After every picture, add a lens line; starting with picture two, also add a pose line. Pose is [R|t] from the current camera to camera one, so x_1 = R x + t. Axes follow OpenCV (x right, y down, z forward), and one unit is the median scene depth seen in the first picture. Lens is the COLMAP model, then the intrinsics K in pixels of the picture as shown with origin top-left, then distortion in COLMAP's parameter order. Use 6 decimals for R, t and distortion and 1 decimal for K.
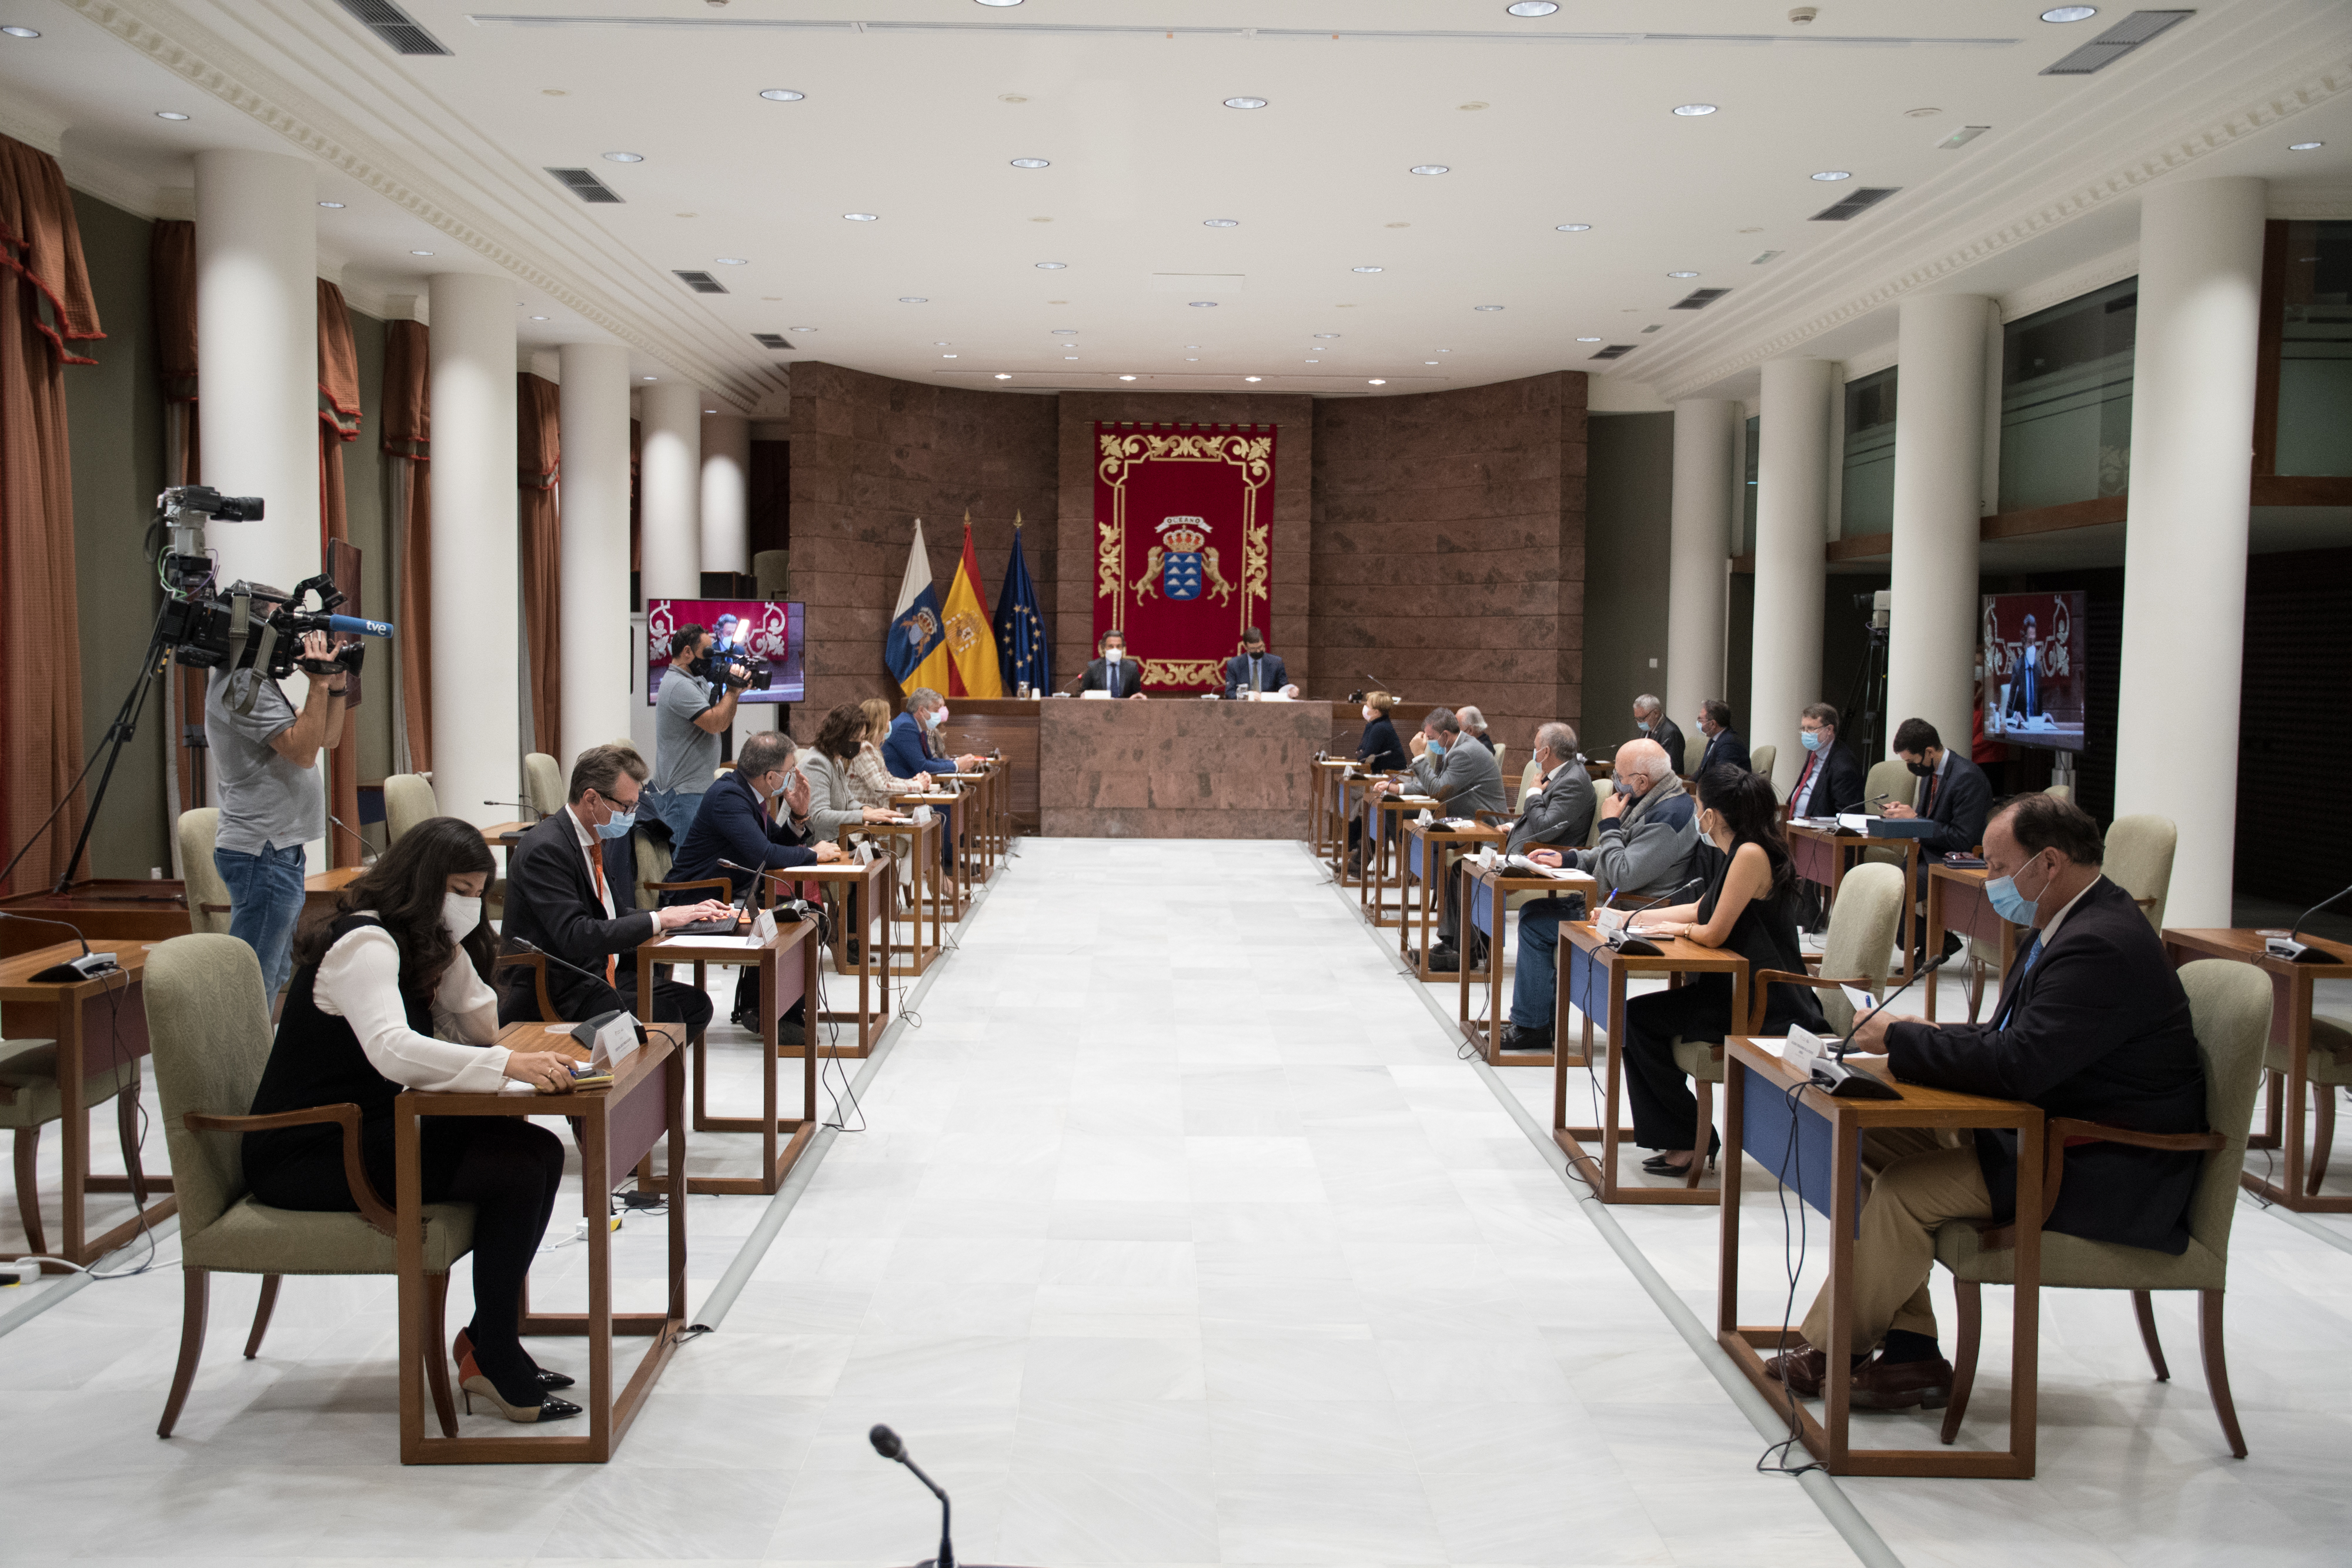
lens RADIAL K [[2228.0, 0, 1175.1], [0, 2228.0, 786.7], [0, 0, 1]] dist [0.003860, 0.000000]
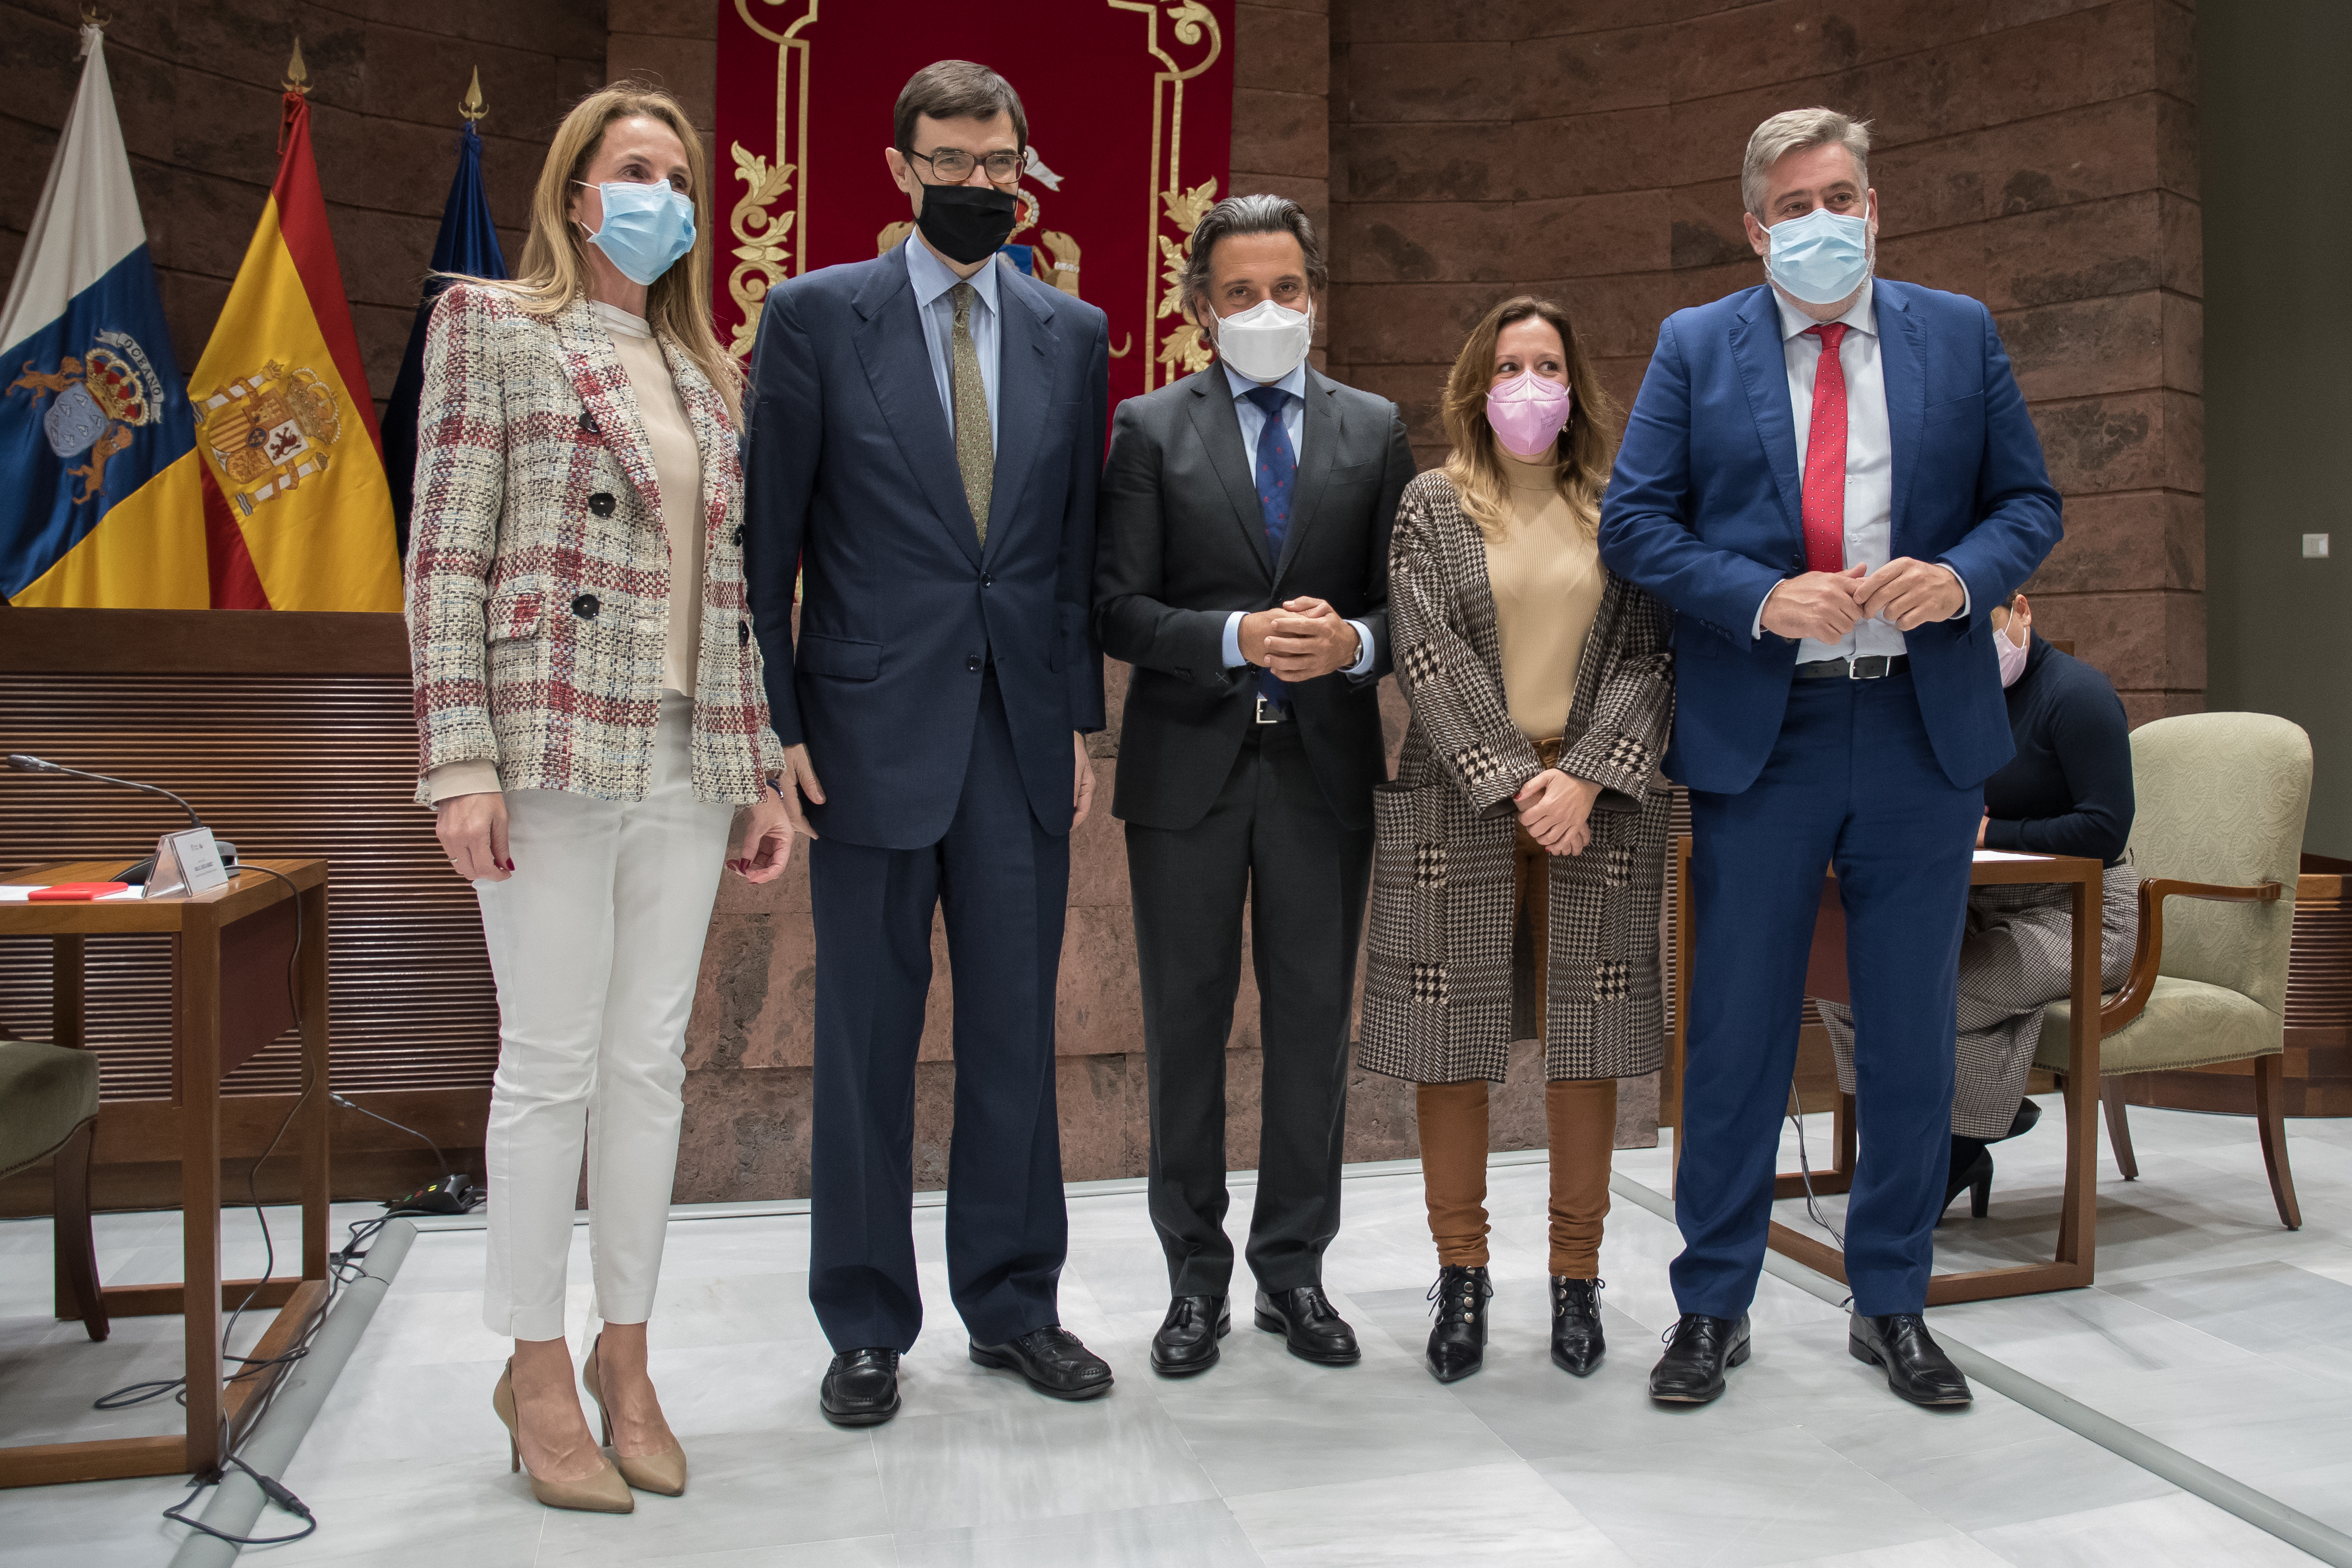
lens RADIAL K [[1620.1, 0, 1232.2], [0, 1620.1, 712.8], [0, 0, 1]] dist [-0.046962, 0.001915]
pose [[0.955644, -0.003331, 0.294504, -0.033553], [0.023210, 0.997678, -0.064031, -0.014276], [-0.293607, 0.068027, 0.953503, 0.755858]]
